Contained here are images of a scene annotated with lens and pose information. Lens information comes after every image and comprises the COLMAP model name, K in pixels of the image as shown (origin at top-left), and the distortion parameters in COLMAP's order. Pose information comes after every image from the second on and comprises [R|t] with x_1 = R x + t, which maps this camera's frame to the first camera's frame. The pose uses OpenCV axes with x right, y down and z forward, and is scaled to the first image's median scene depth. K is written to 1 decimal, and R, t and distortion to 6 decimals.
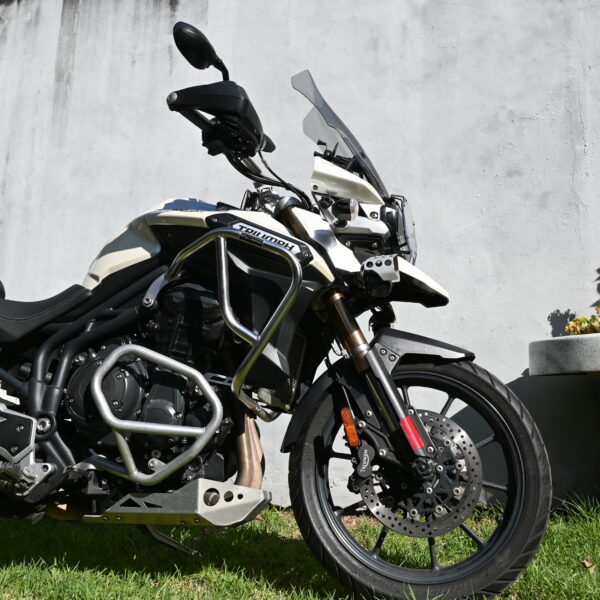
lens RADIAL K [[613.1, 0, 300.0], [0, 613.1, 300.0], [0, 0, 1]] dist [-0.010643, 0.011683]
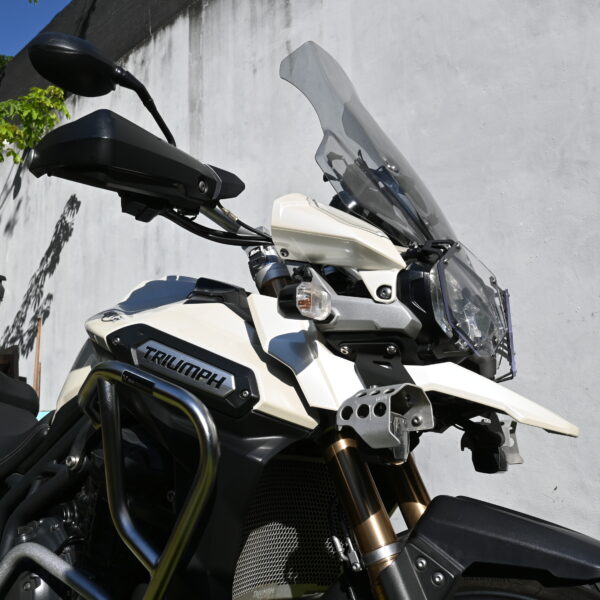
lens RADIAL K [[613.1, 0, 300.0], [0, 613.1, 300.0], [0, 0, 1]] dist [-0.010643, 0.011683]
pose [[0.905712, -0.112834, -0.408601, 0.277865], [0.126291, 0.991975, 0.006008, -0.148750], [0.404644, -0.057044, 0.912693, 0.512115]]
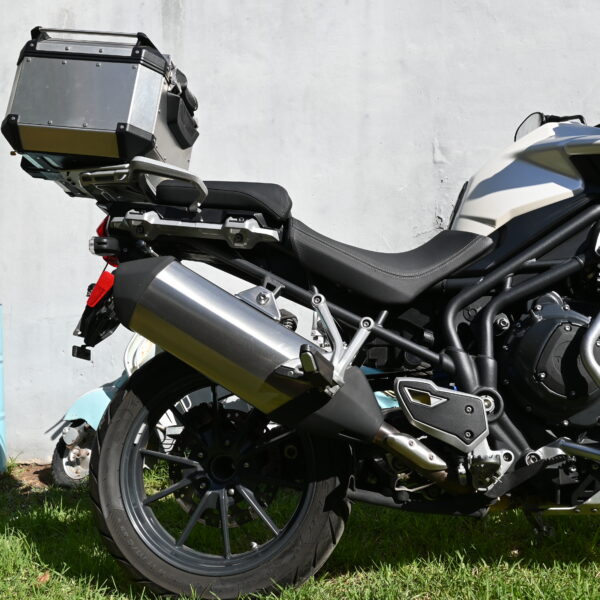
lens RADIAL K [[613.1, 0, 300.0], [0, 613.1, 300.0], [0, 0, 1]] dist [-0.010643, 0.011683]
pose [[0.997492, -0.033910, 0.062124, -0.721276], [0.027025, 0.993730, 0.108493, -0.031849], [-0.065414, -0.106542, 0.992154, 0.214345]]
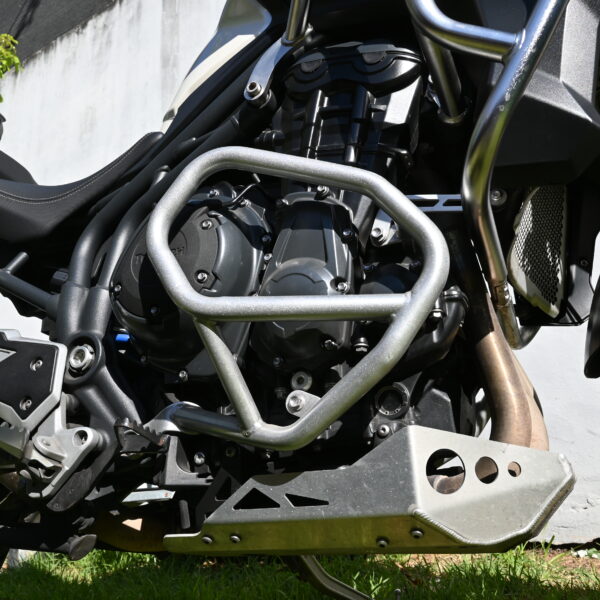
lens RADIAL K [[613.1, 0, 300.0], [0, 613.1, 300.0], [0, 0, 1]] dist [-0.010643, 0.011683]
pose [[0.964484, -0.132350, -0.228594, -0.124158], [0.111848, 0.988632, -0.100484, 0.229818], [0.239294, 0.071348, 0.968322, 0.554190]]
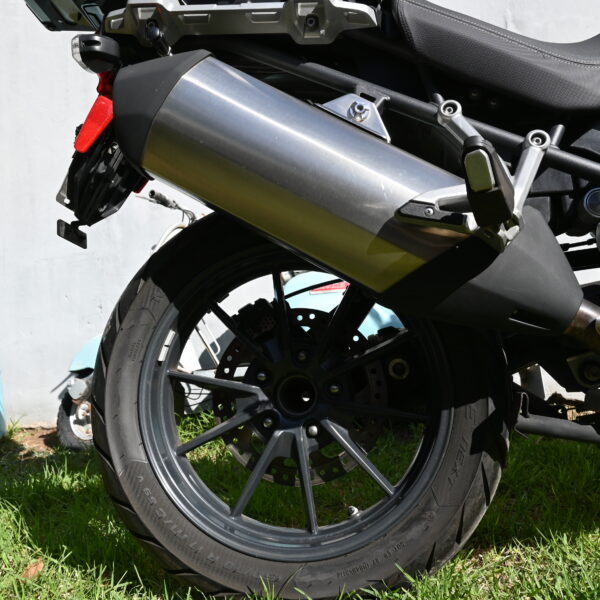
lens RADIAL K [[613.1, 0, 300.0], [0, 613.1, 300.0], [0, 0, 1]] dist [-0.010643, 0.011683]
pose [[0.996423, -0.073227, 0.042172, -0.807027], [0.065856, 0.985648, 0.155435, 0.139091], [-0.052949, -0.152102, 0.986945, 0.548769]]
